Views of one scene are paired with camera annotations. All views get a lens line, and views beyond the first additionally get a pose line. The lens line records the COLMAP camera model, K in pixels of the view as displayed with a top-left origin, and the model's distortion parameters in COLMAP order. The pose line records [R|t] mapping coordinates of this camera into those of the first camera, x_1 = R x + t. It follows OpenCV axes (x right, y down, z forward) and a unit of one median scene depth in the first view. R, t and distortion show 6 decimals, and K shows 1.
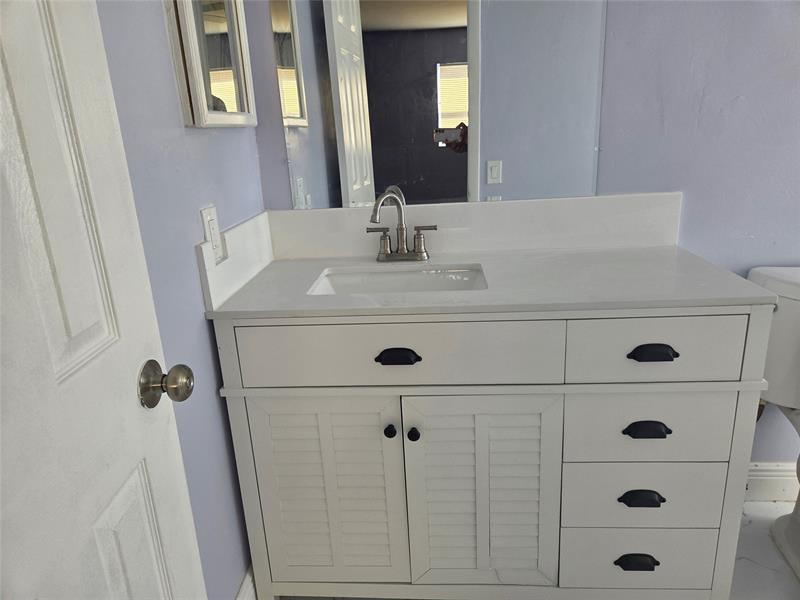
lens RADIAL K [[537.5, 0, 401.7], [0, 537.5, 295.6], [0, 0, 1]] dist [0.071278, -0.058542]
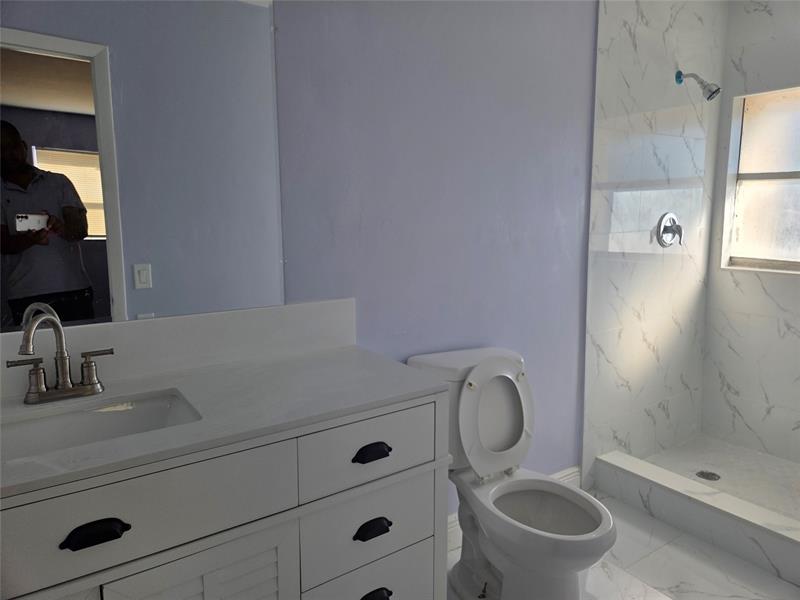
lens RADIAL K [[541.6, 0, 406.7], [0, 541.6, 296.5], [0, 0, 1]] dist [0.067477, -0.059975]
pose [[0.777526, -0.039263, 0.627624, -0.121502], [0.143474, 0.982802, -0.116259, -0.051367], [-0.612265, 0.180442, 0.769787, 0.067660]]
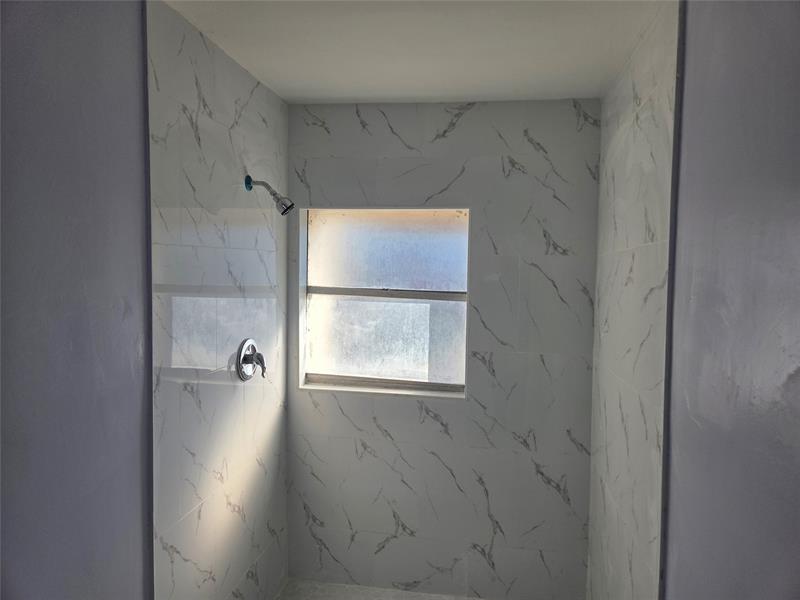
lens RADIAL K [[537.5, 0, 401.7], [0, 537.5, 295.6], [0, 0, 1]] dist [0.071278, -0.058542]
pose [[0.109950, 0.014691, 0.993829, 0.305230], [0.262909, 0.963847, -0.043334, -0.375096], [-0.958535, 0.266051, 0.102112, 0.314502]]
